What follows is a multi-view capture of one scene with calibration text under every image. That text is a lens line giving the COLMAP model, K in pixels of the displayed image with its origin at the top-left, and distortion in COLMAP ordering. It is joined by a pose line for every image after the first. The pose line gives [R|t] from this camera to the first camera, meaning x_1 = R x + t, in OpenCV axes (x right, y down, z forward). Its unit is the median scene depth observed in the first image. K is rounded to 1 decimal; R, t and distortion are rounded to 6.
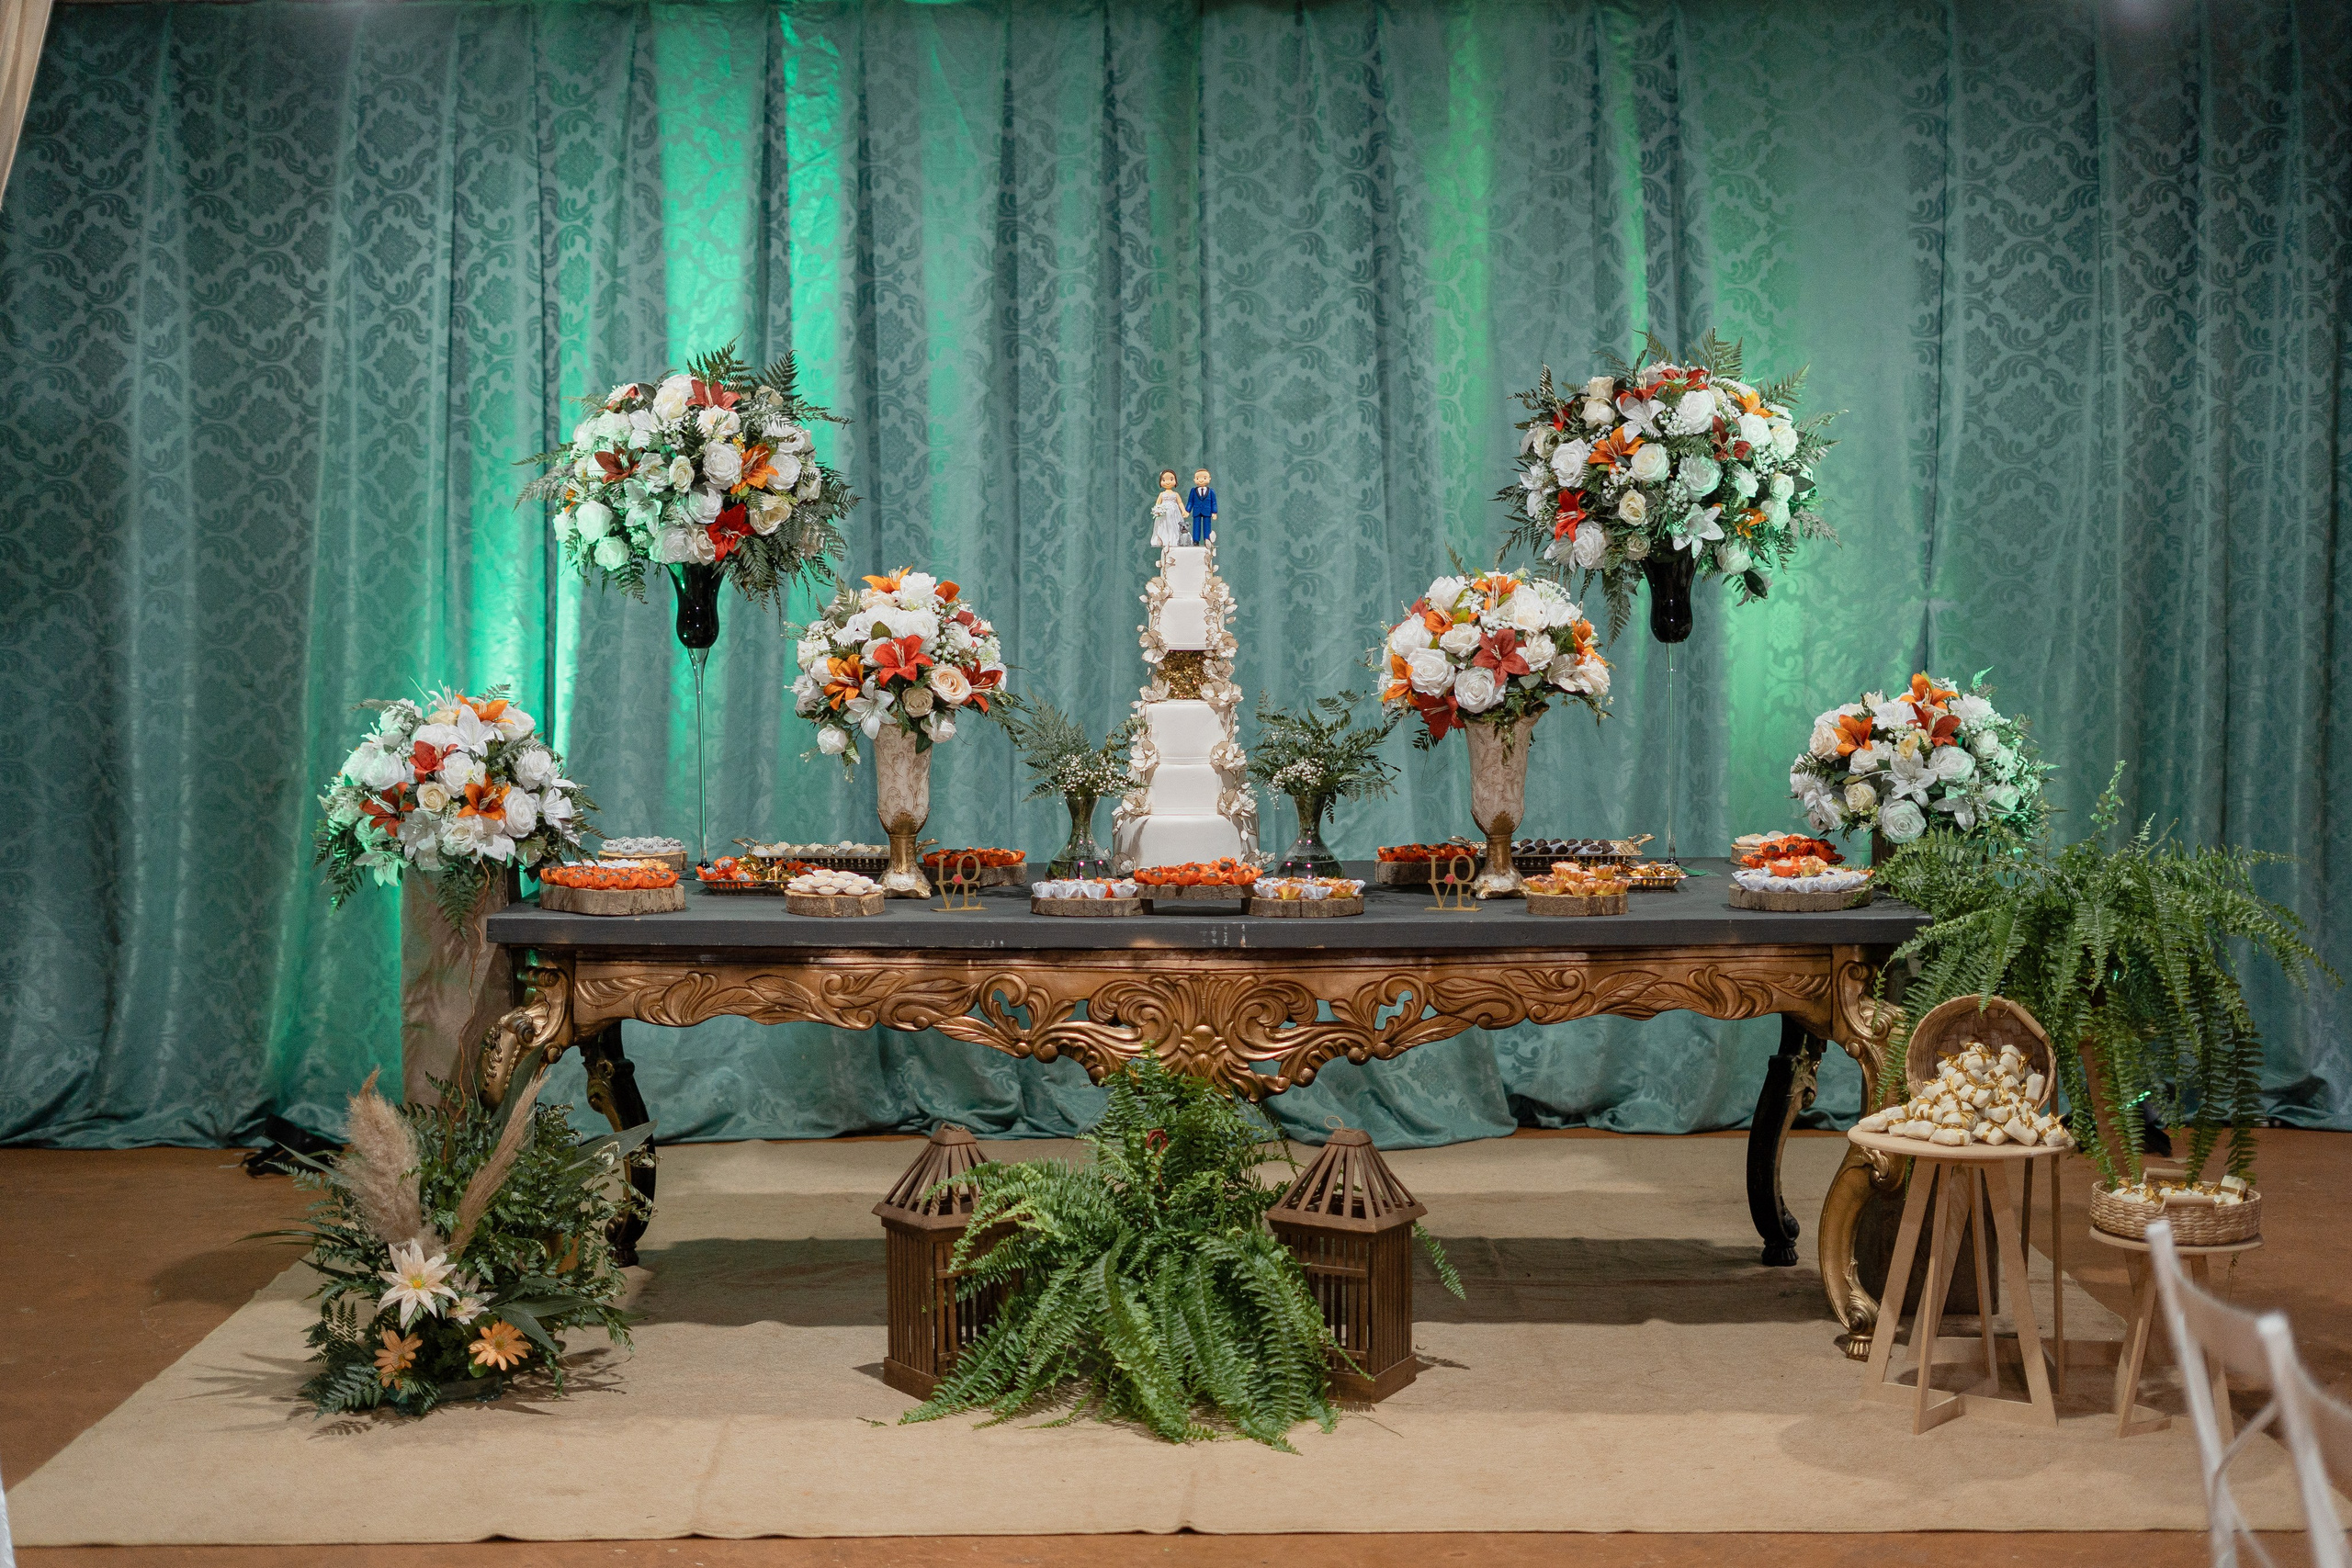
lens RADIAL K [[3398.1, 0, 1175.3], [0, 3398.1, 783.3], [0, 0, 1]] dist [0.003578, 0.000818]
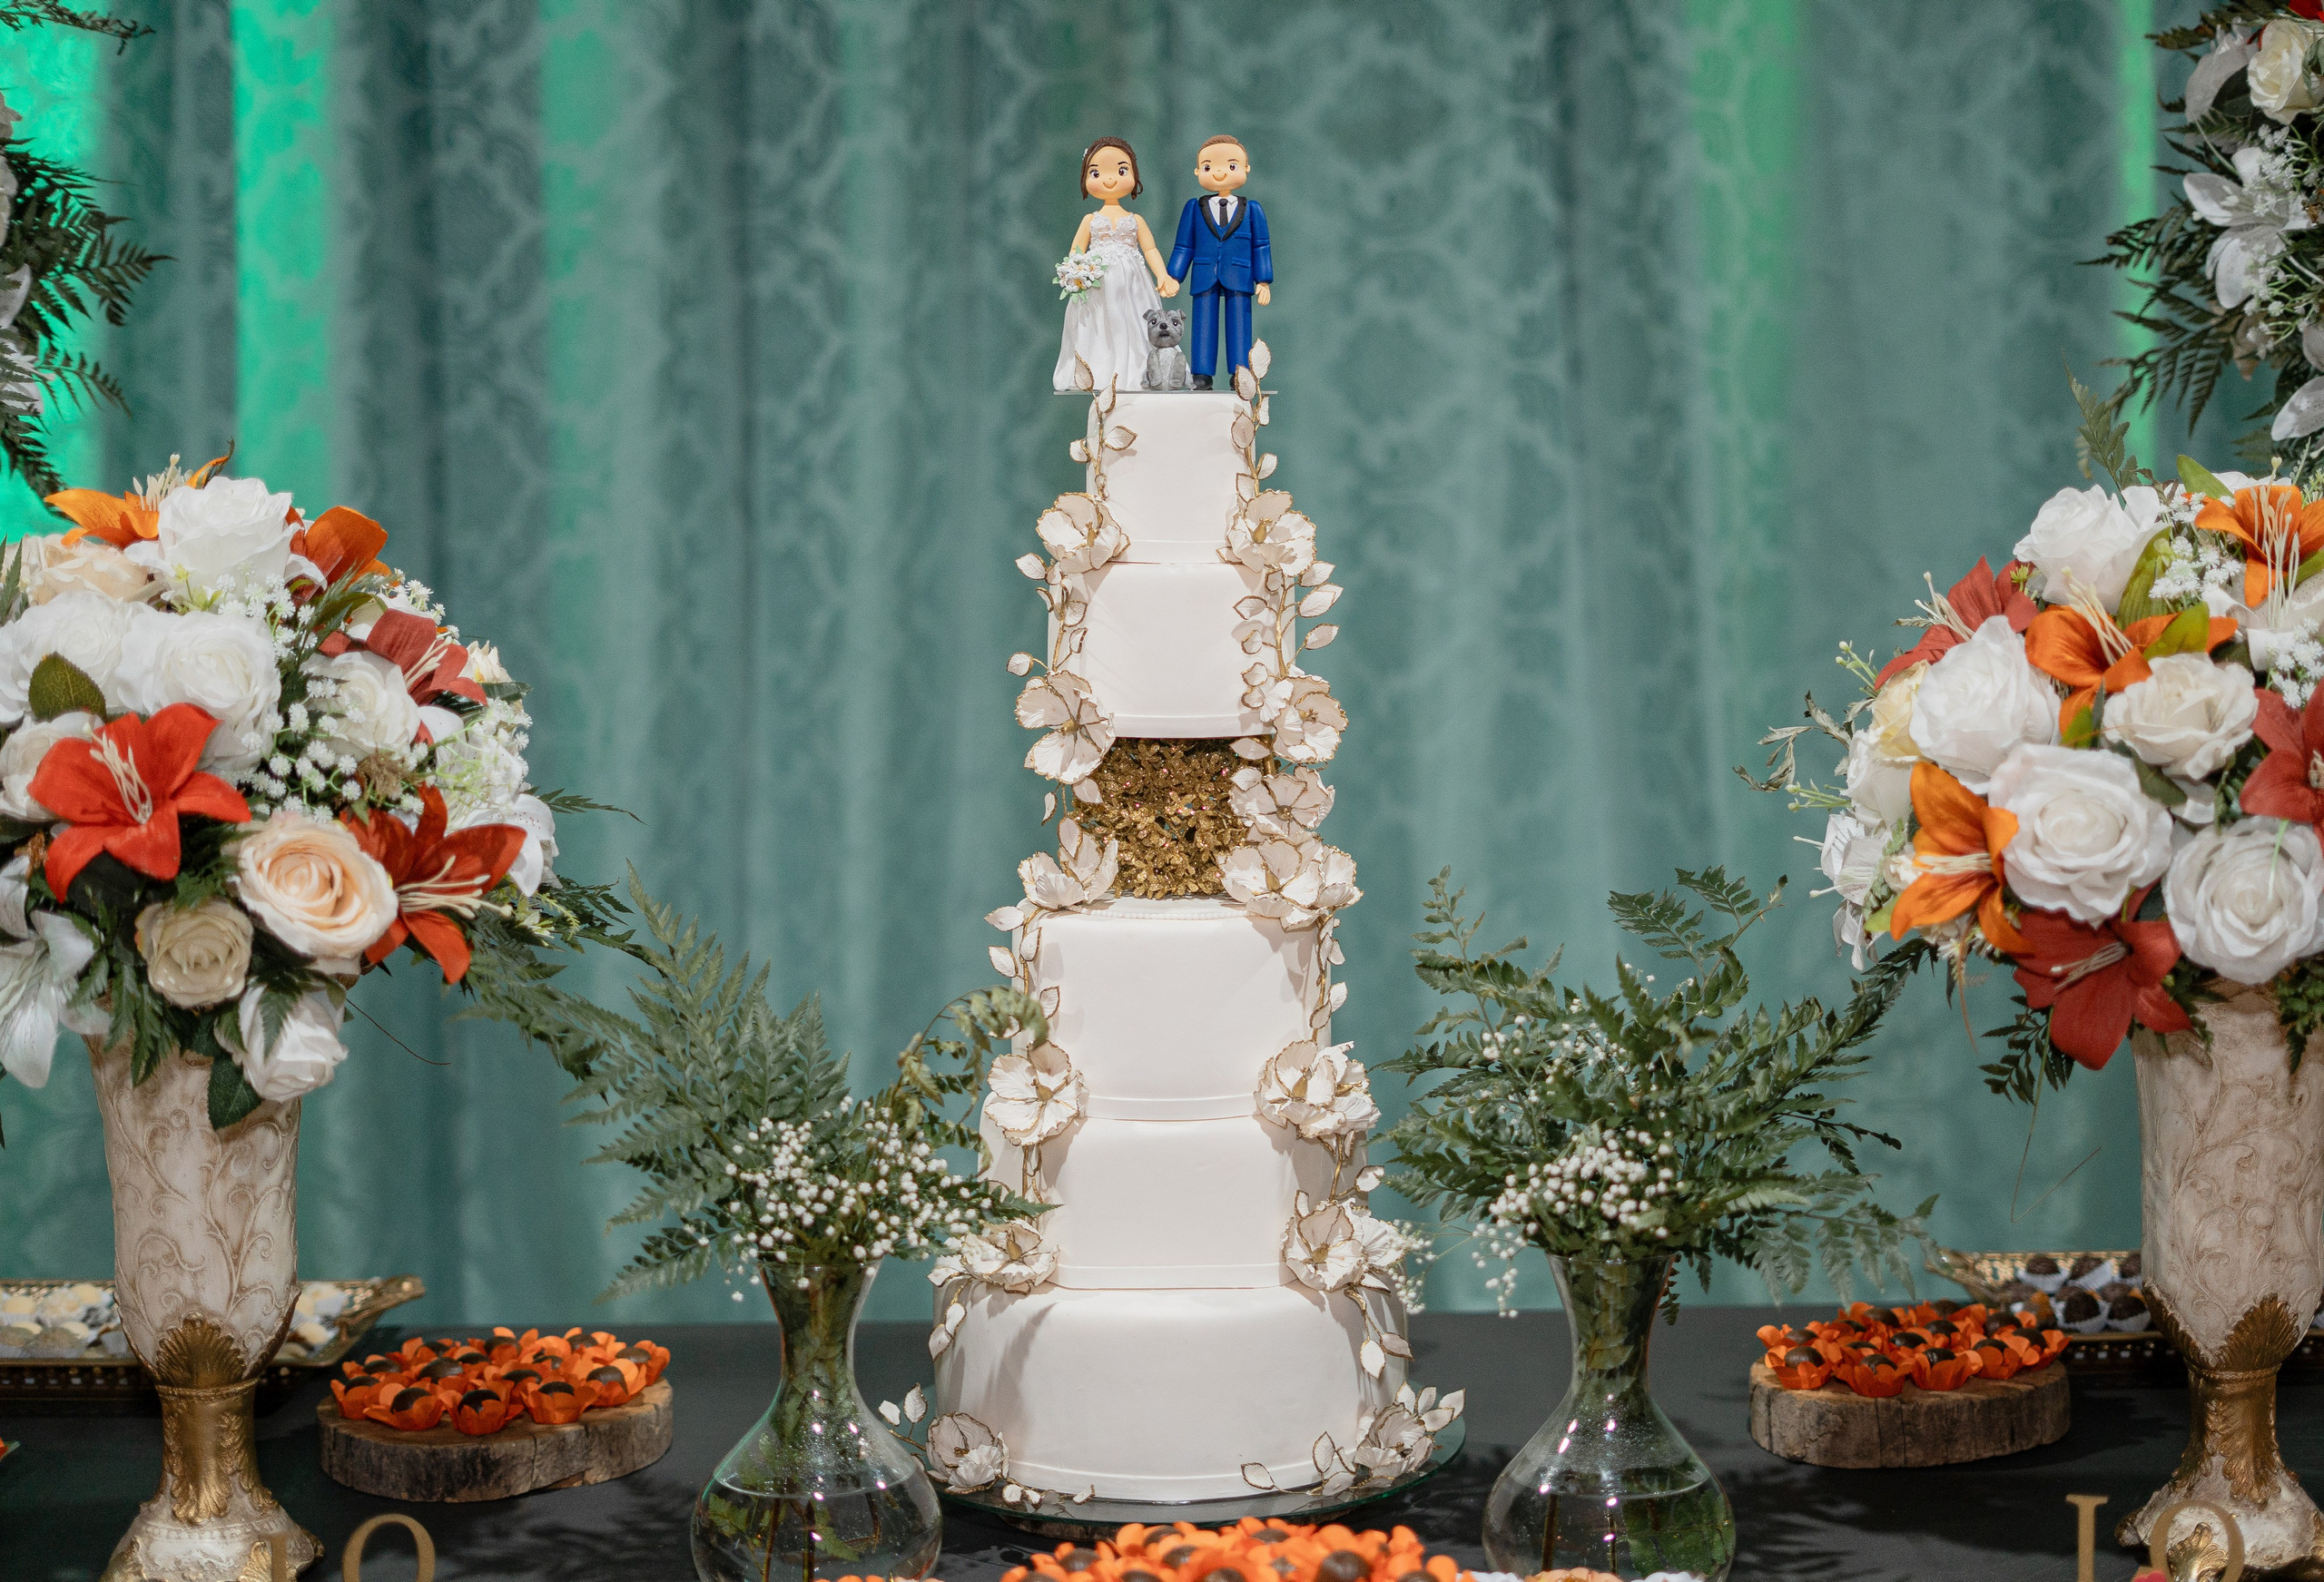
lens RADIAL K [[3425.6, 0, 1222.4], [0, 3425.6, 792.0], [0, 0, 1]] dist [-0.021950, -0.024406]
pose [[0.998983, -0.005088, 0.044802, -0.006046], [0.004380, 0.999864, 0.015881, -0.039143], [-0.044877, -0.015669, 0.998870, 0.697008]]
